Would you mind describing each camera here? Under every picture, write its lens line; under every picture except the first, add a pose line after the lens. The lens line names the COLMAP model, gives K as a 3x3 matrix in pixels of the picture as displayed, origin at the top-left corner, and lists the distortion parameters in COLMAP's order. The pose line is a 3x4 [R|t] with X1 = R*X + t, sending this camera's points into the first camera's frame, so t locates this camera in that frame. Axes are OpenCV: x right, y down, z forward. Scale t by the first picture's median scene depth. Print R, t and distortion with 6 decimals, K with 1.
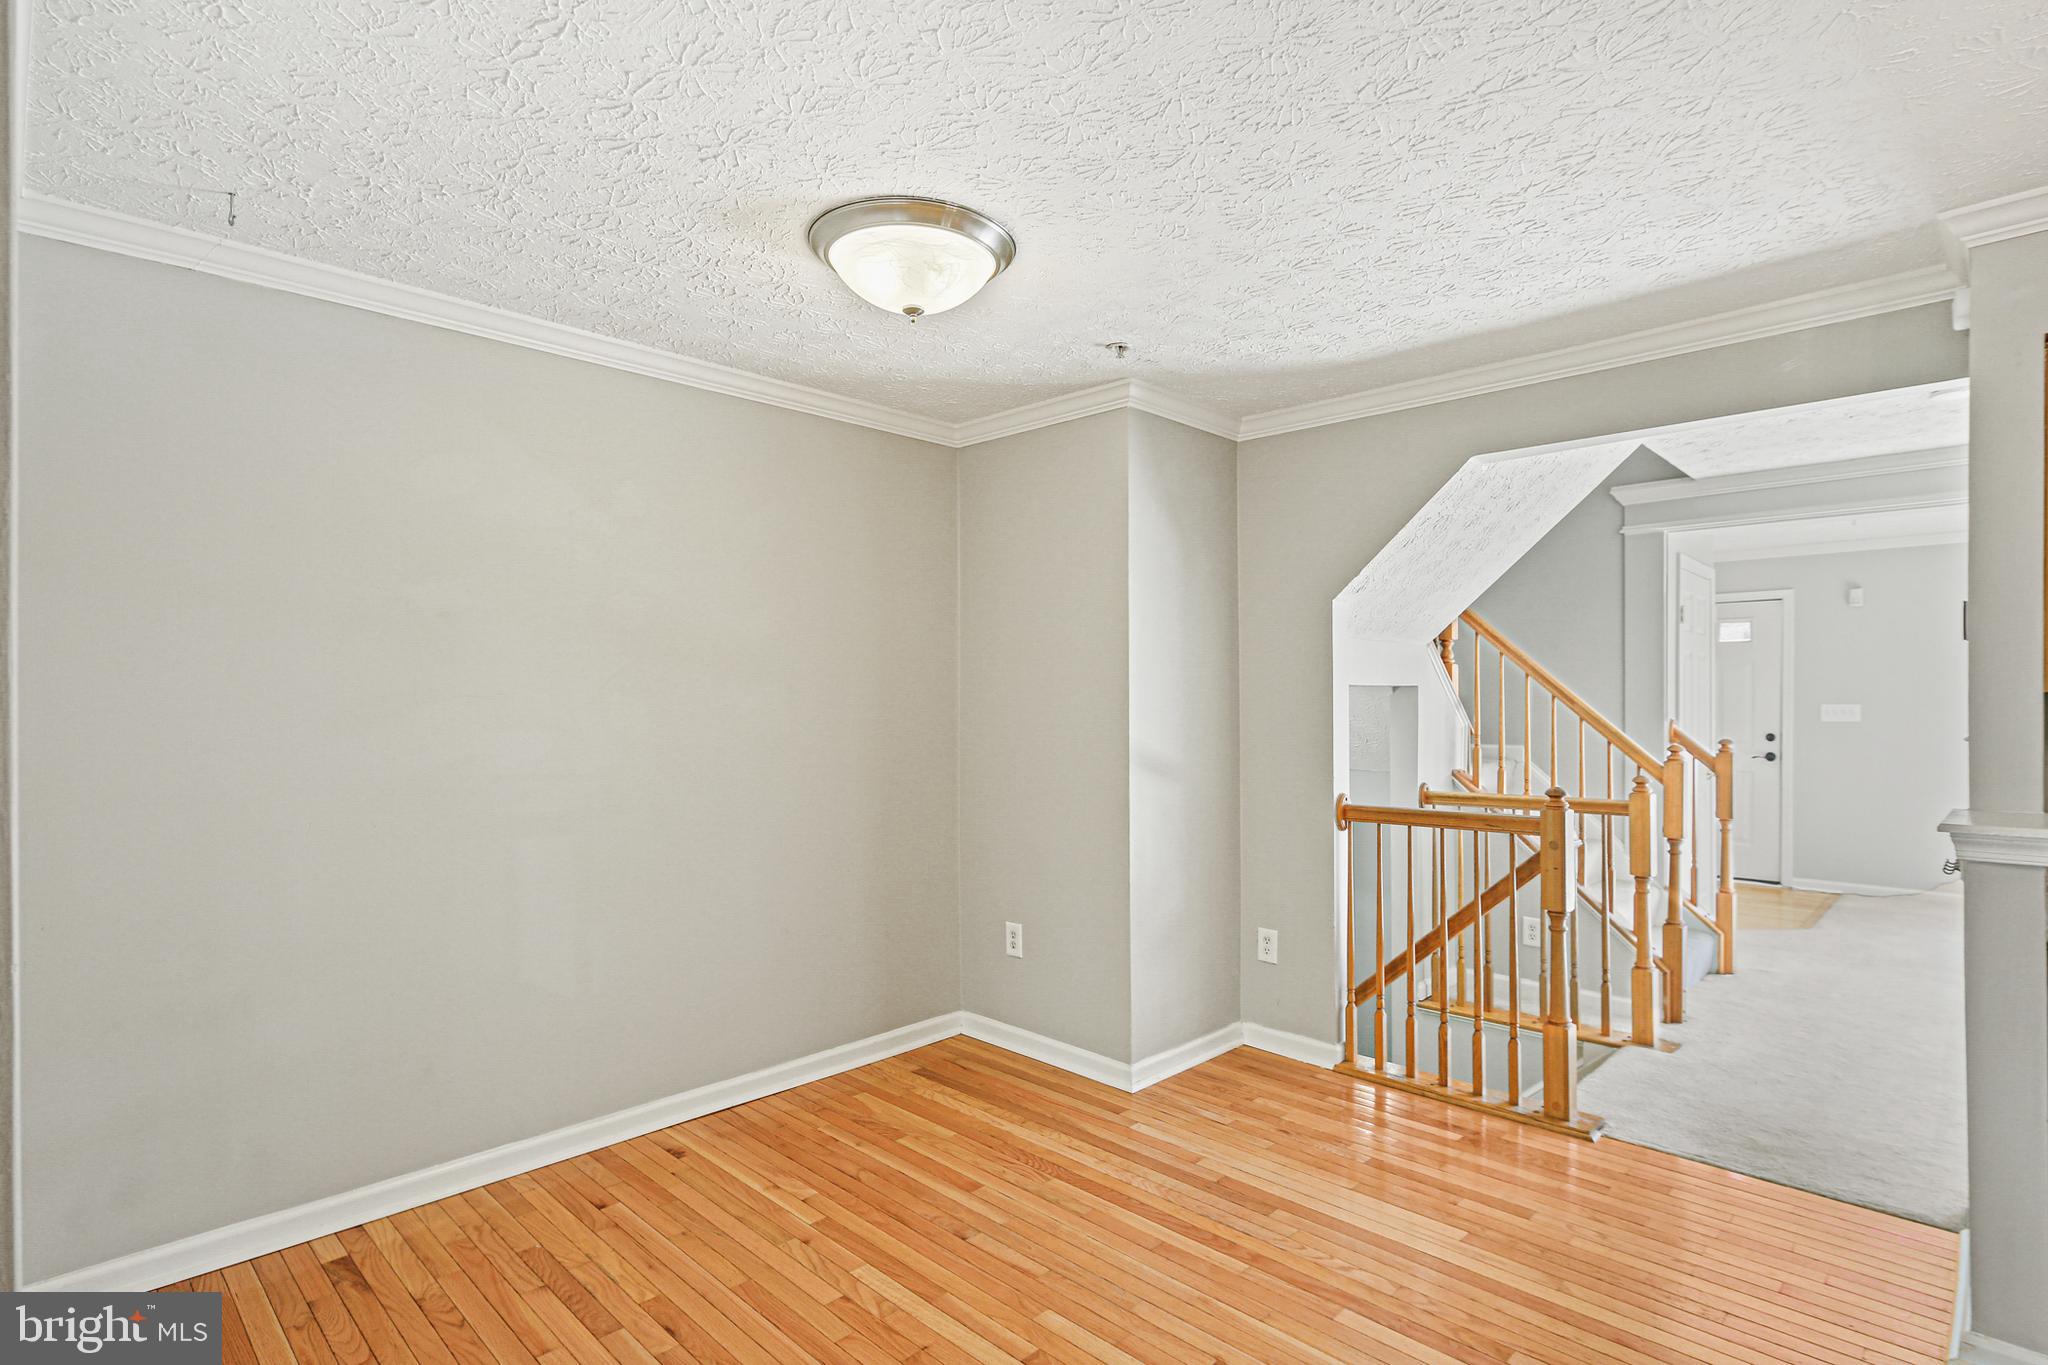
lens RADIAL K [[1014.0, 0, 1029.7], [0, 1014.0, 705.9], [0, 0, 1]] dist [0.004782, -0.005210]
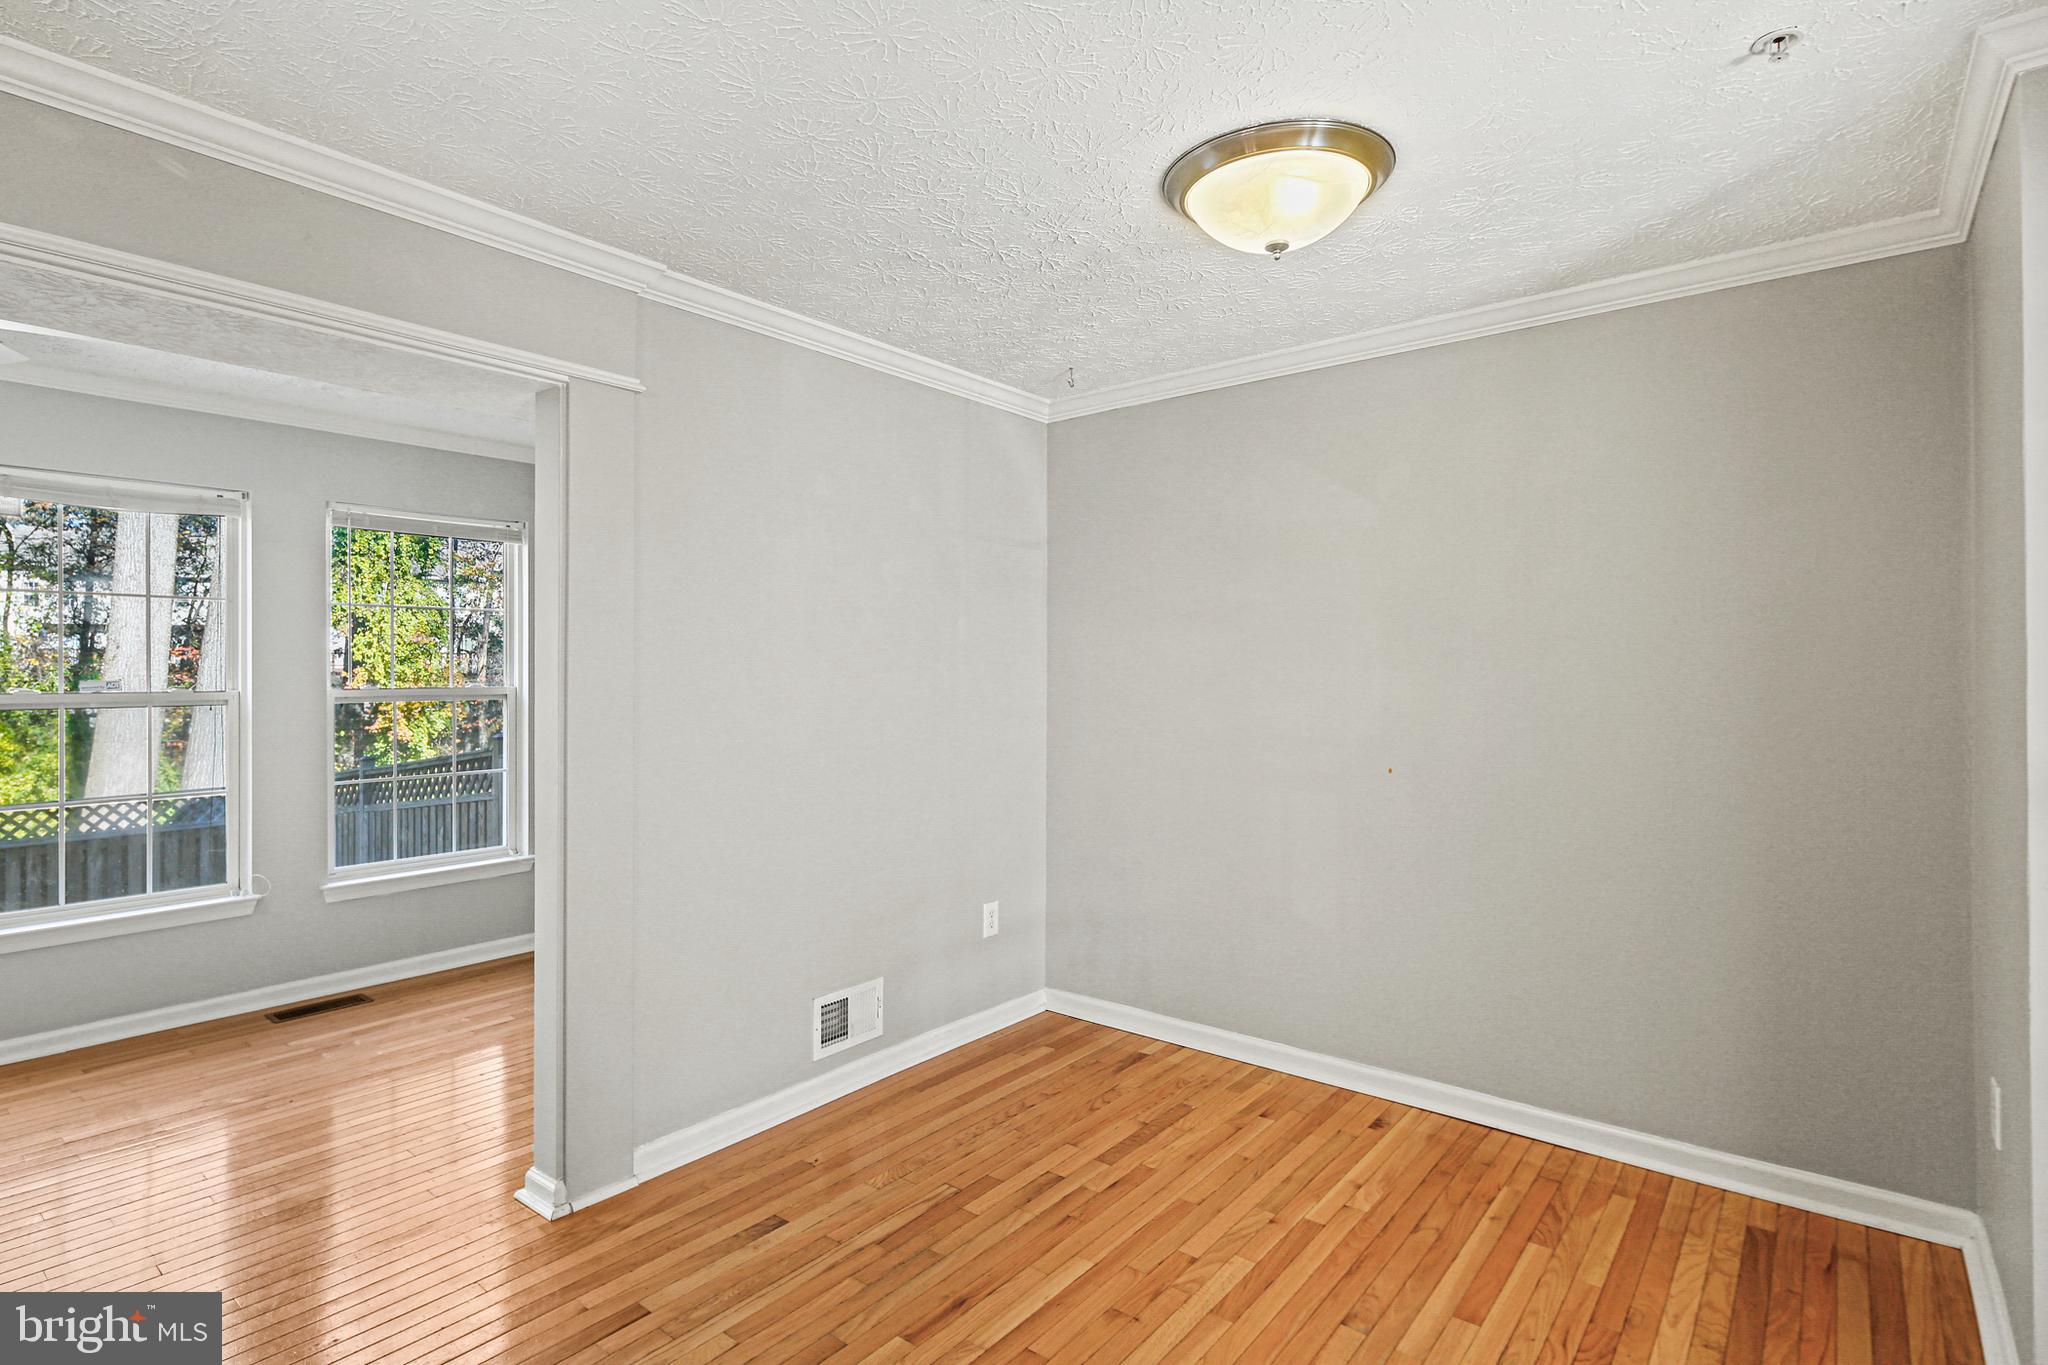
lens RADIAL K [[1015.1, 0, 1017.9], [0, 1015.1, 663.2], [0, 0, 1]] dist [0.003029, -0.000229]
pose [[0.094351, -0.009064, -0.995498, 0.573477], [-0.006781, 0.999930, -0.009747, -0.003005], [0.995516, 0.007670, 0.094282, 0.504626]]
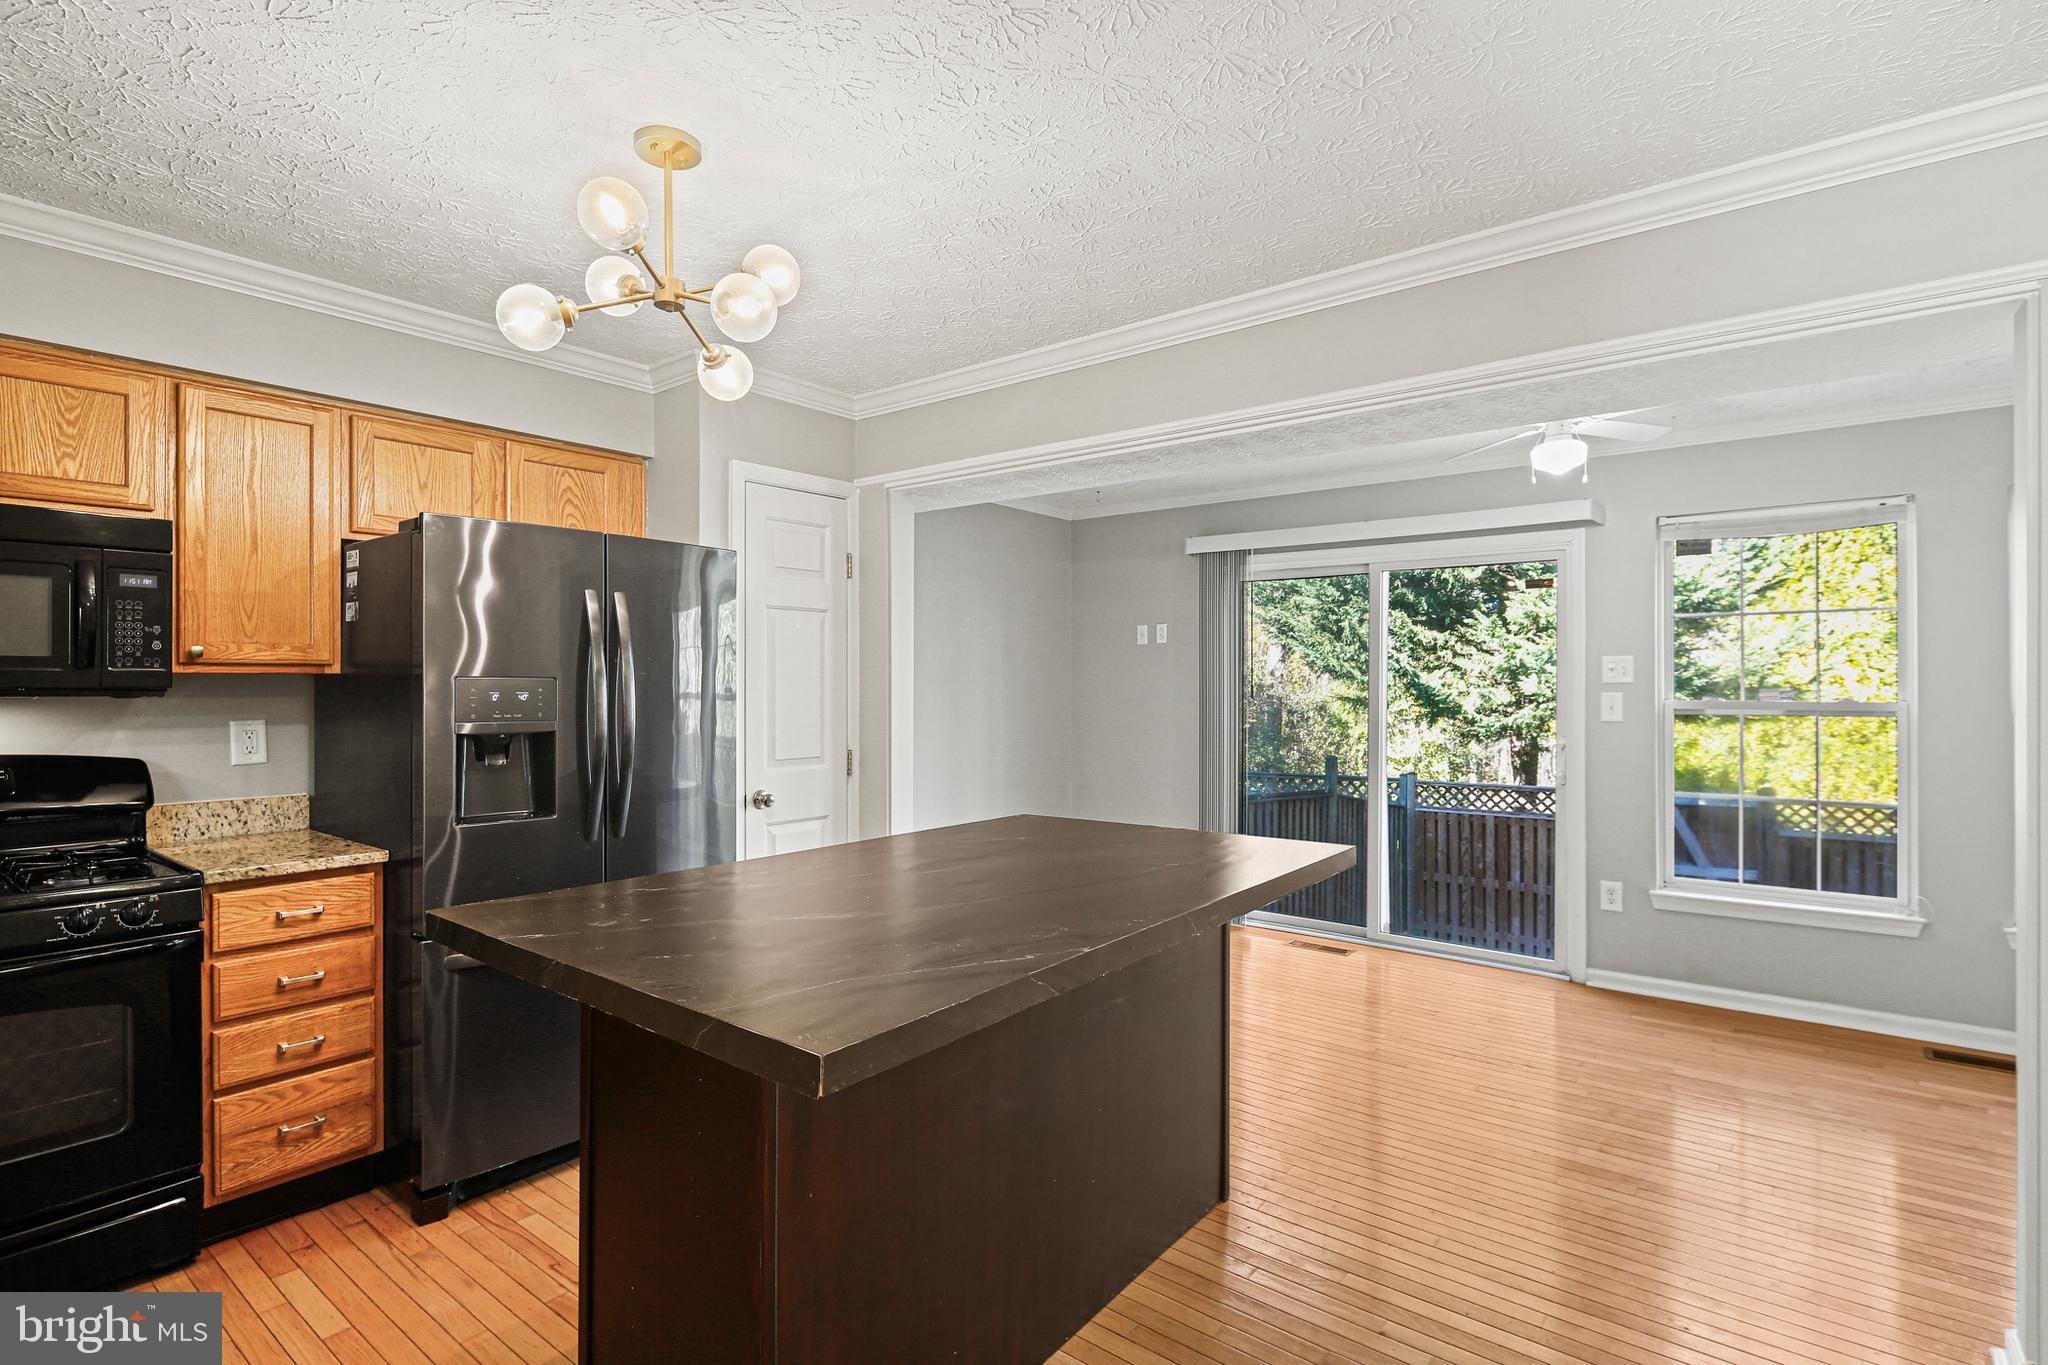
lens RADIAL K [[991.4, 0, 1028.5], [0, 991.4, 683.5], [0, 0, 1]] dist [0.001943, -0.001583]
pose [[-0.994728, 0.001368, -0.102539, 0.388973], [0.000778, 0.999983, 0.005788, -0.004717], [0.102546, 0.005677, -0.994712, 0.731391]]
